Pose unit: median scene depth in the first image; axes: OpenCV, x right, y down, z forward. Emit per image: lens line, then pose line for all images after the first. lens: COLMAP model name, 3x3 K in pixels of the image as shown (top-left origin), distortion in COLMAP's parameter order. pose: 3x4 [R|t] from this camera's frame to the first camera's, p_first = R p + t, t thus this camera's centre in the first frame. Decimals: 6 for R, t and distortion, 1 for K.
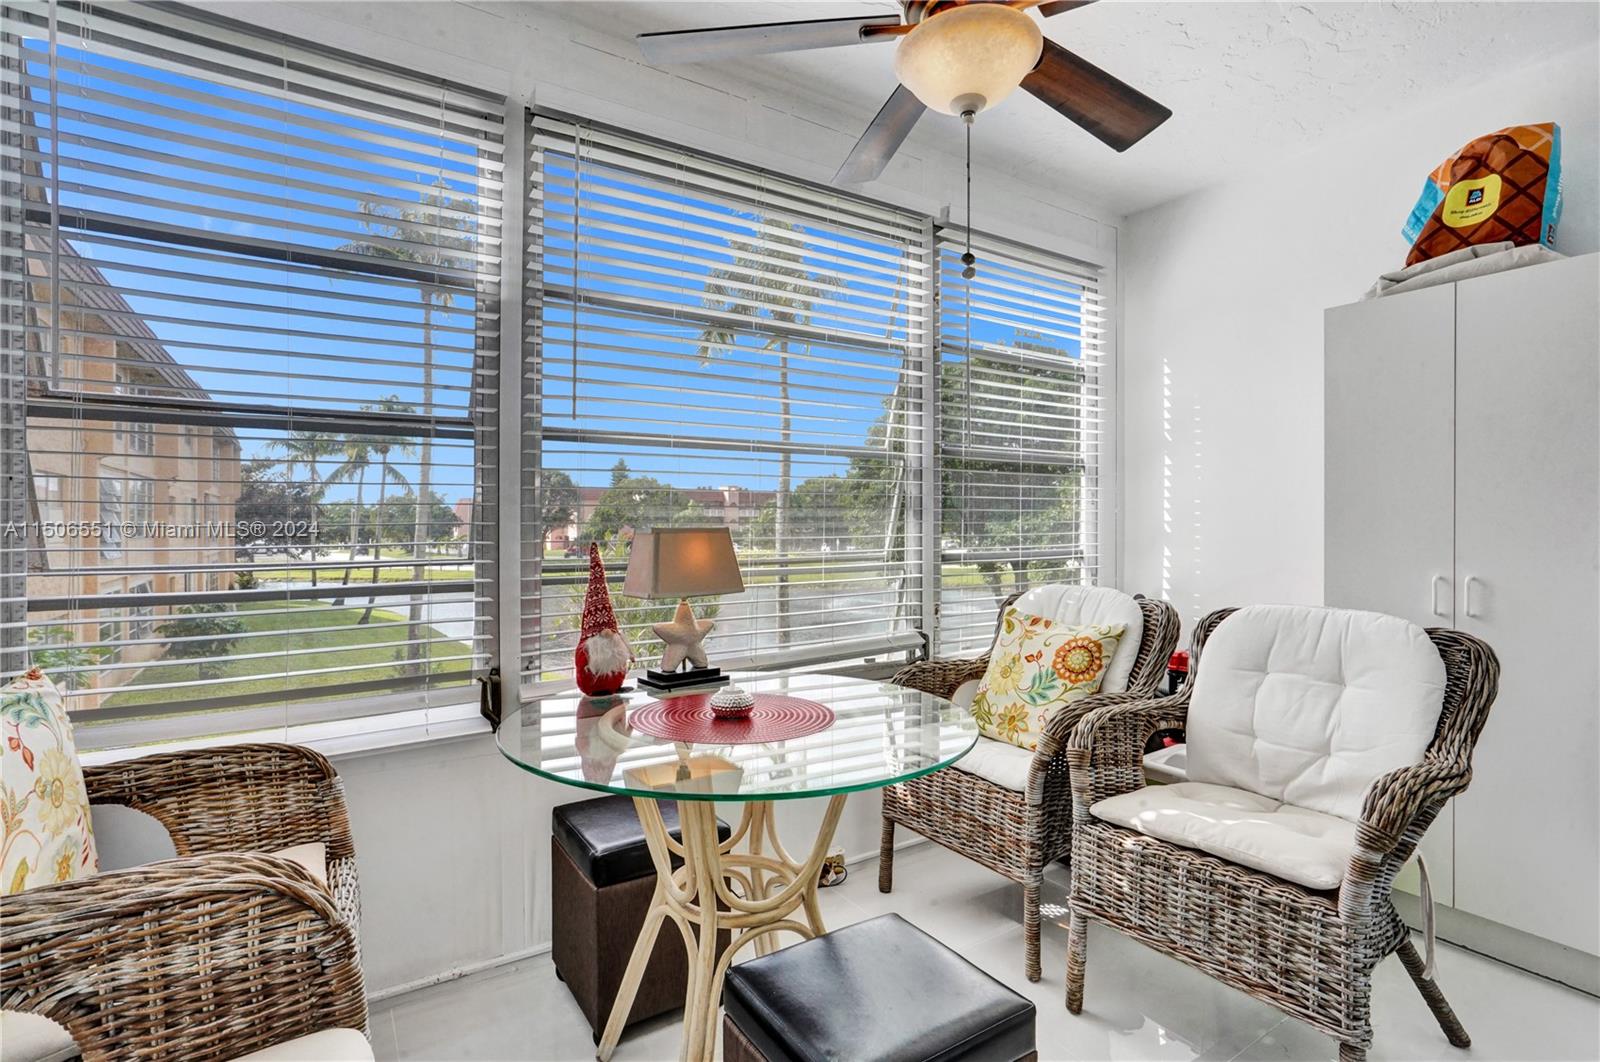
lens RADIAL K [[765.1, 0, 786.7], [0, 765.1, 532.0], [0, 0, 1]] dist [-0.035261, 0.016613]
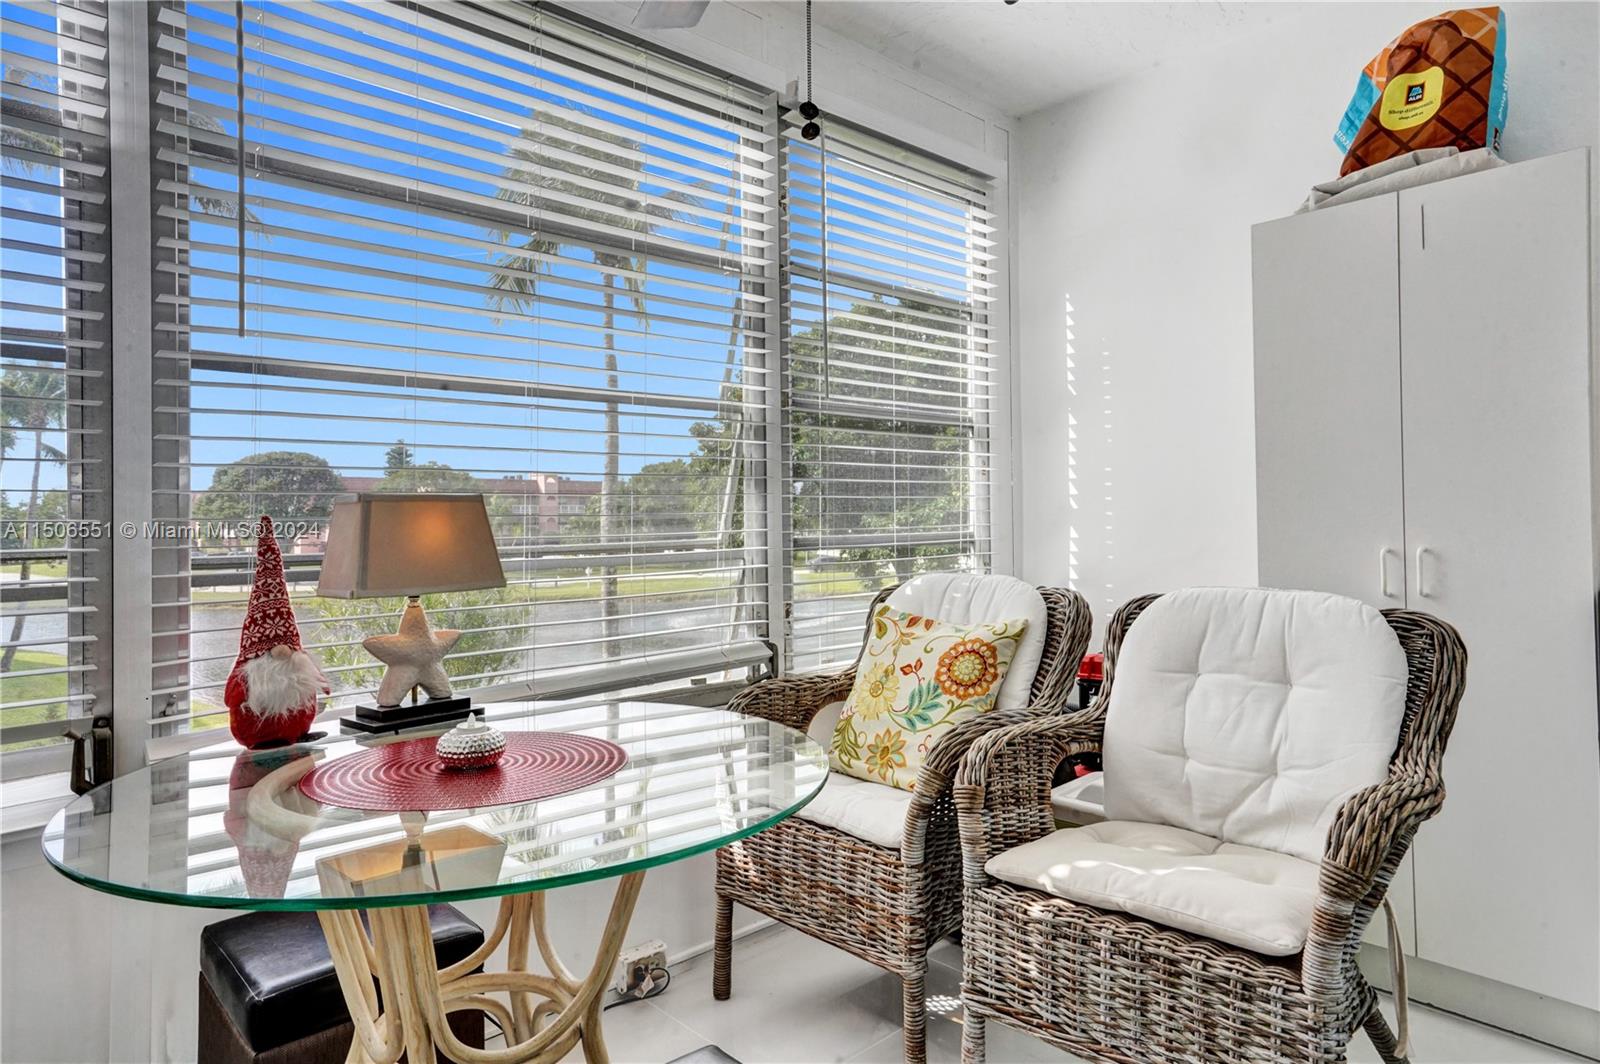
lens RADIAL K [[909.0, 0, 803.3], [0, 909.0, 526.1], [0, 0, 1]] dist [-0.007039, 0.013251]
pose [[0.984003, -0.011243, 0.177798, 0.064089], [0.014402, 0.999760, -0.016483, 0.040293], [-0.177570, 0.018780, 0.983929, 0.136319]]
